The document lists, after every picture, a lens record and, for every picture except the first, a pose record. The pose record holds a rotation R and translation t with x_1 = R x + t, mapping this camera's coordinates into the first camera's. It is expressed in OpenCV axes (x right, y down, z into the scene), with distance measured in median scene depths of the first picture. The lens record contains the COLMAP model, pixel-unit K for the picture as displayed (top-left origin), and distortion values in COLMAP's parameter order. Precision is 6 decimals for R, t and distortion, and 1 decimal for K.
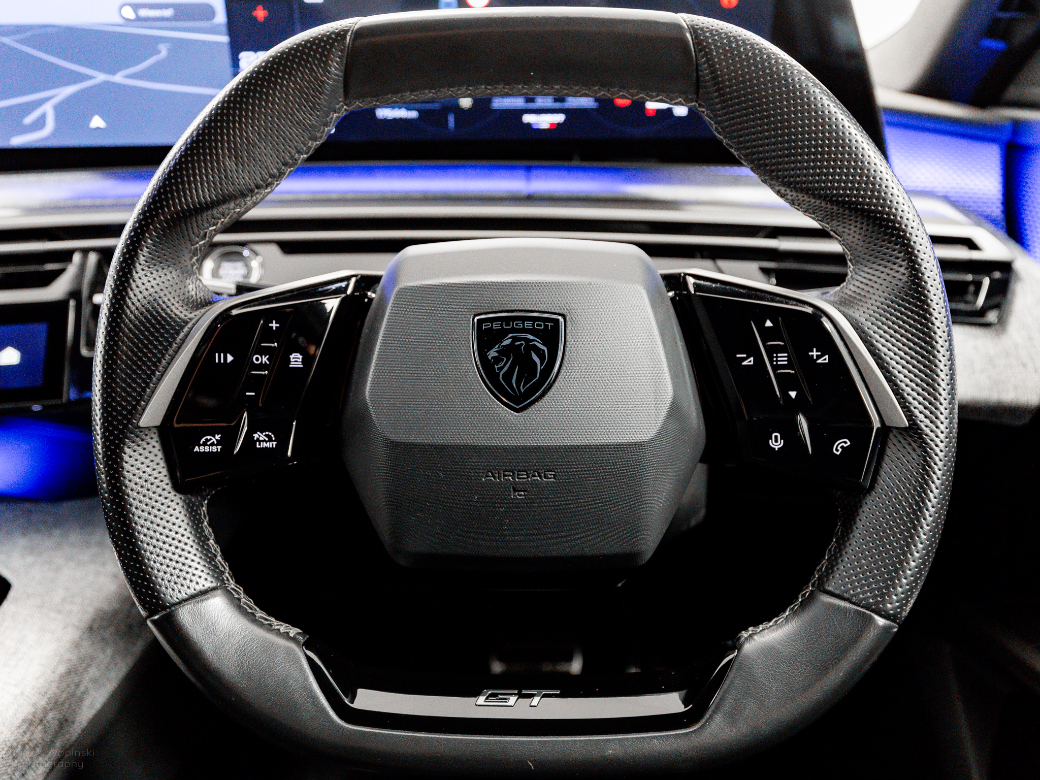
lens RADIAL K [[840.4, 0, 510.6], [0, 840.4, 386.9], [0, 0, 1]] dist [0.003917, 0.004724]
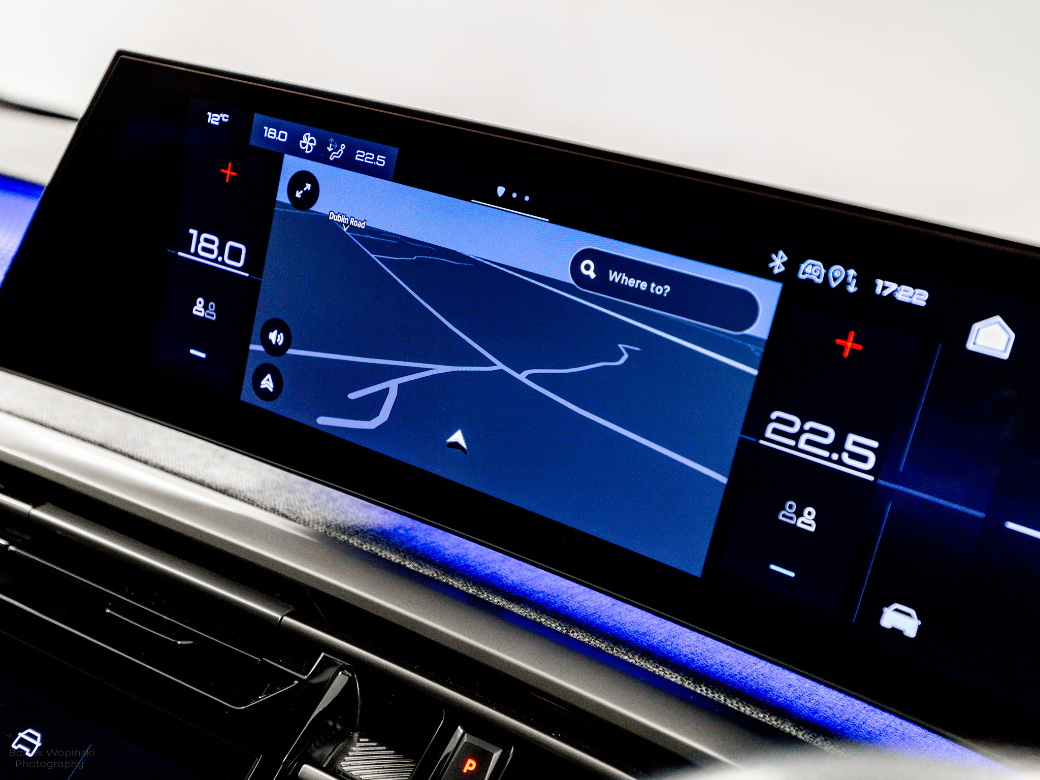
lens RADIAL K [[1126.7, 0, 522.8], [0, 1126.7, 391.8], [0, 0, 1]] dist [0.023843, 0.000000]
pose [[0.823336, 0.307476, -0.477050, -0.220565], [-0.410279, 0.903223, -0.125936, -0.406987], [0.392161, 0.299411, 0.869806, 0.633027]]
